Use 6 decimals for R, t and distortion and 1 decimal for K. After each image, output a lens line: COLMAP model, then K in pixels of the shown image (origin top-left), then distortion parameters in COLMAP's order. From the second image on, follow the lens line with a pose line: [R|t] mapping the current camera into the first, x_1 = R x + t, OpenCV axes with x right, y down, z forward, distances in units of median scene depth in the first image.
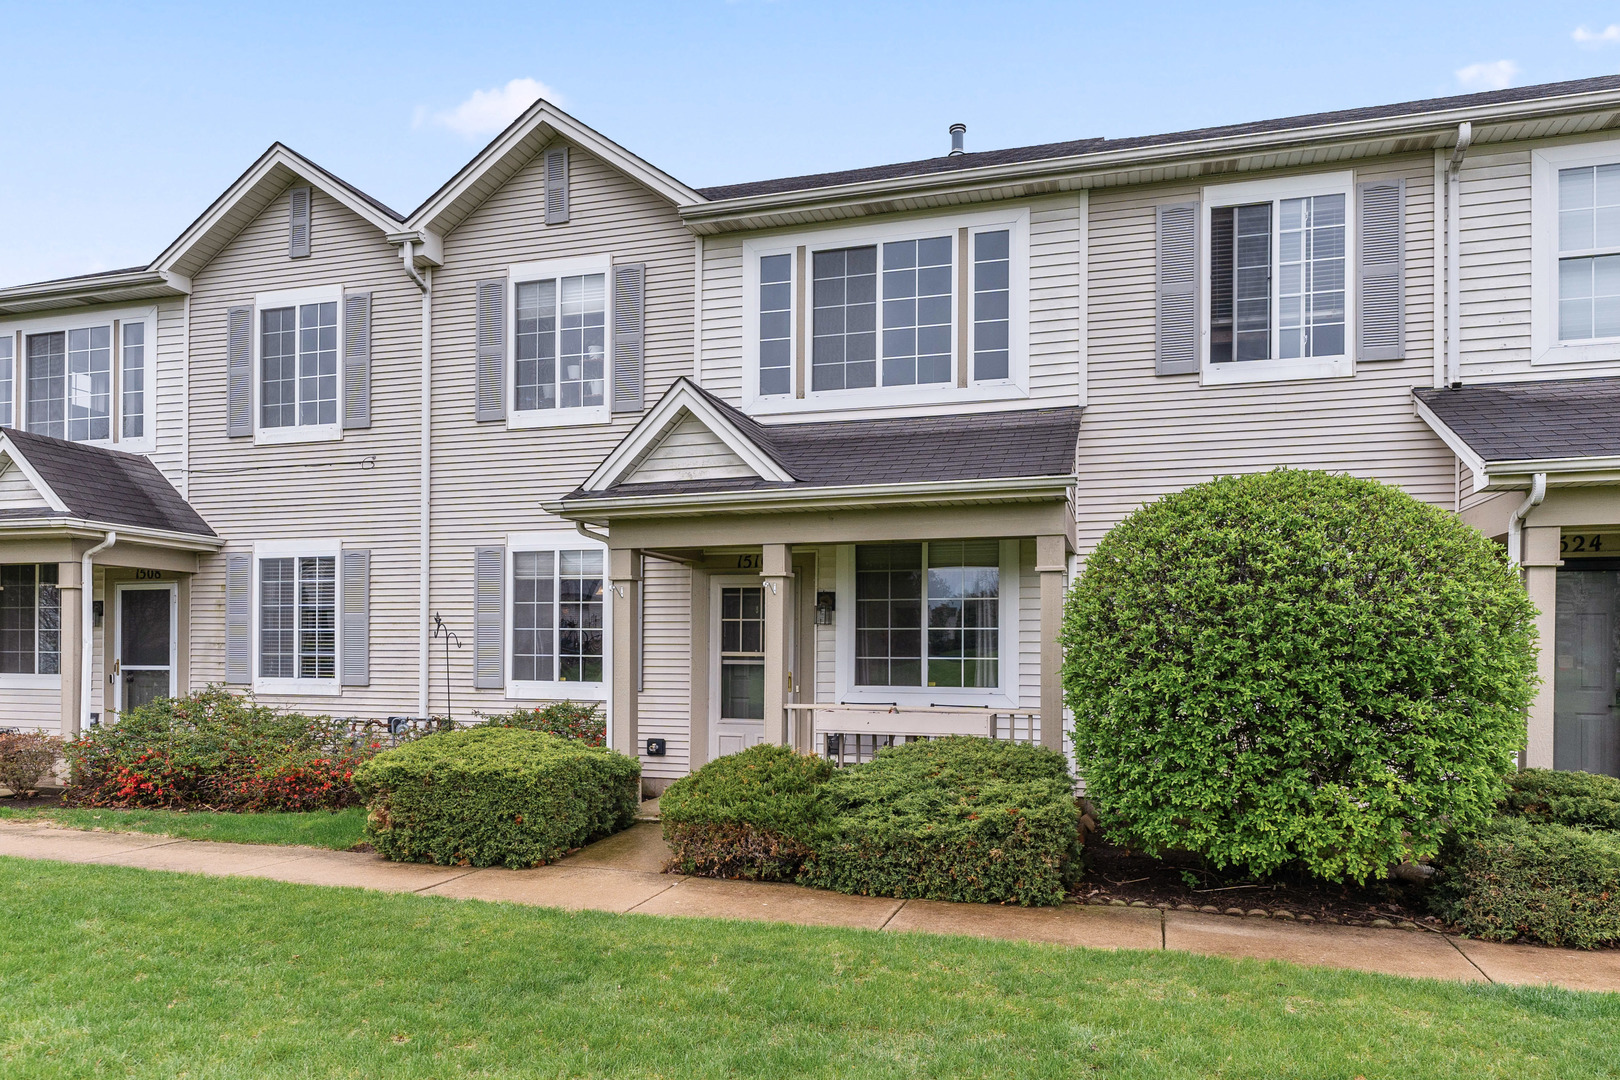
lens RADIAL K [[655.7, 0, 810.1], [0, 655.7, 548.9], [0, 0, 1]] dist [0.000008, 0.000054]
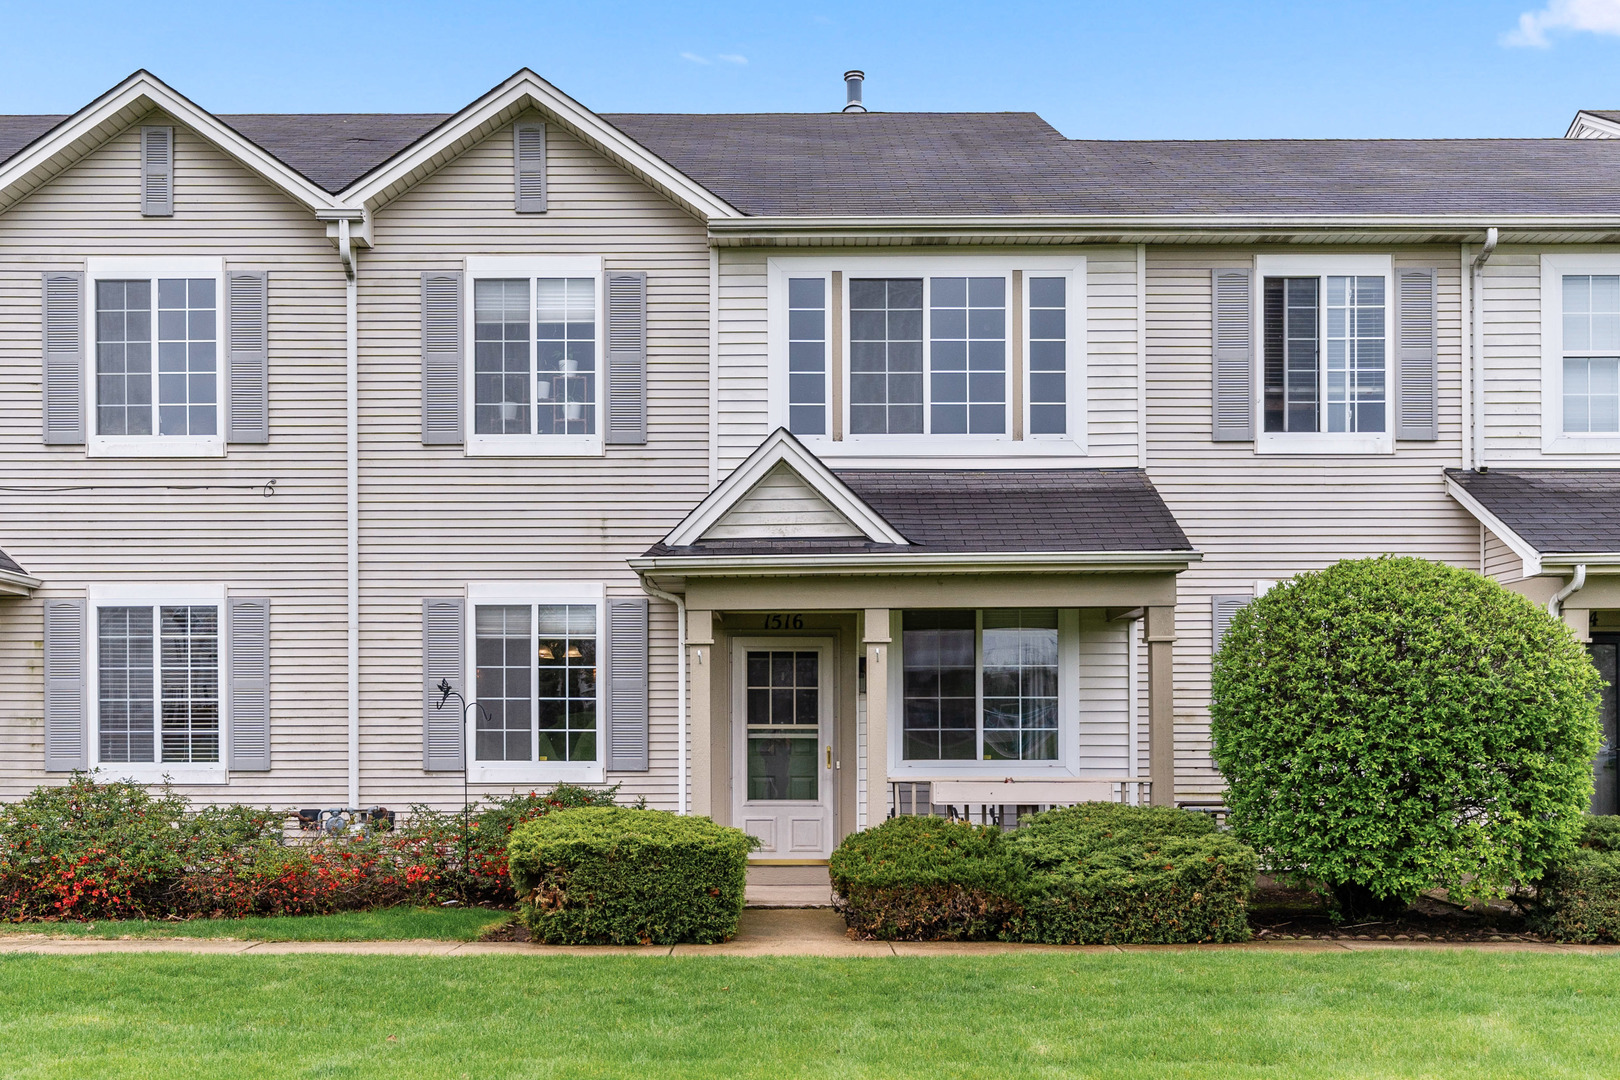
lens RADIAL K [[833.3, 0, 809.7], [0, 833.3, 584.6], [0, 0, 1]] dist [-0.000443, -0.000242]
pose [[0.986306, 0.021333, 0.163541, -0.291854], [-0.018952, 0.999691, -0.016103, -0.017212], [-0.163834, 0.012783, 0.986405, -0.145849]]
